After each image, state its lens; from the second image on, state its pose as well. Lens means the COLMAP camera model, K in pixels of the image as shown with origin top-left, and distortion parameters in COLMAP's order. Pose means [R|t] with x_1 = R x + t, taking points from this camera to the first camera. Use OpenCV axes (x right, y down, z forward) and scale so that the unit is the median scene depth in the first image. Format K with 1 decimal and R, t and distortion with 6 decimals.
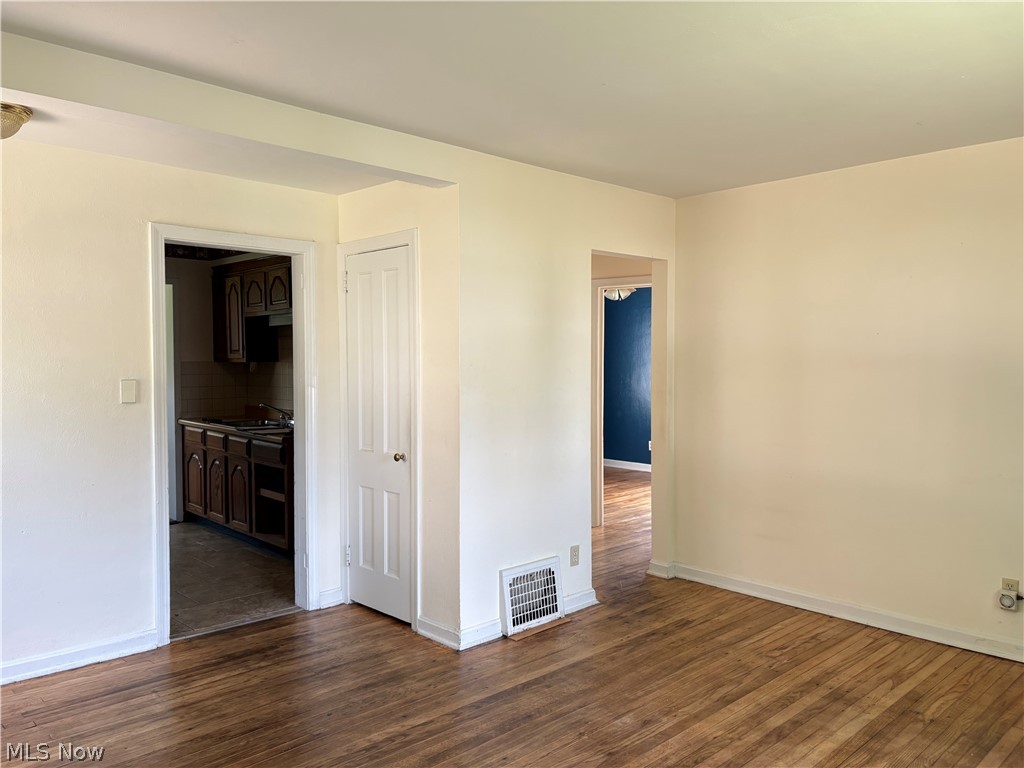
lens RADIAL K [[781.1, 0, 511.5], [0, 781.1, 381.9], [0, 0, 1]] dist [0.008938, -0.001260]
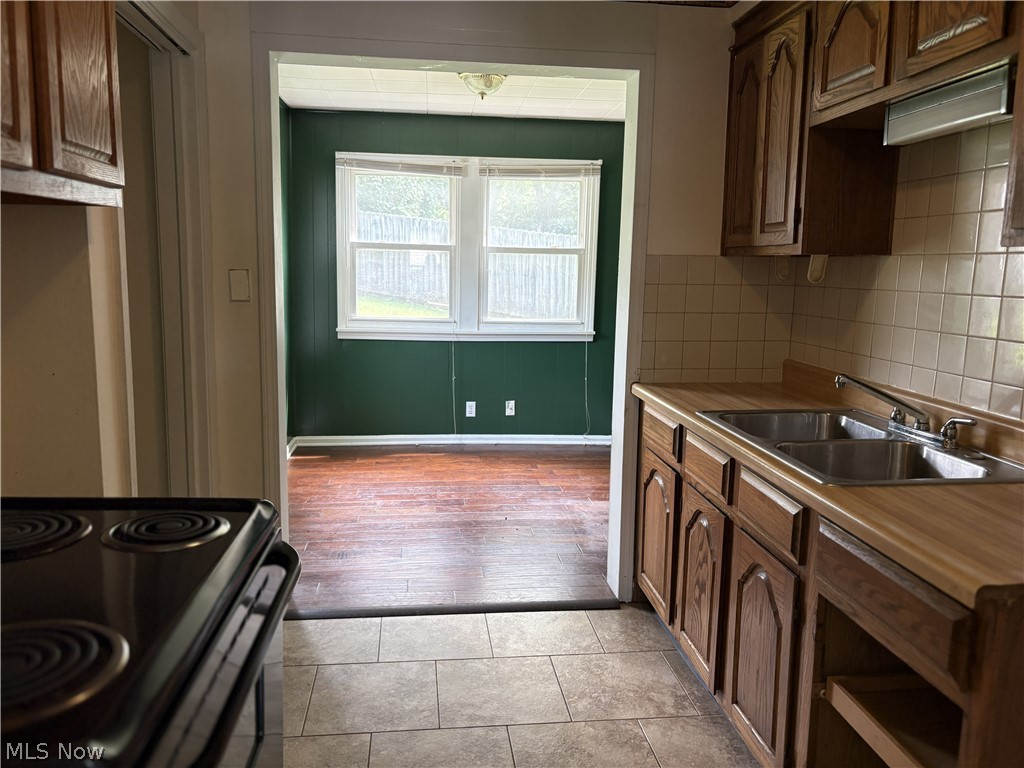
lens RADIAL K [[781.1, 0, 512.5], [0, 781.1, 379.1], [0, 0, 1]] dist [0.008938, -0.001260]
pose [[0.801426, 0.100670, -0.589561, -0.225084], [-0.042030, 0.992775, 0.112386, -0.002530], [0.596615, -0.065290, 0.799867, 0.618818]]
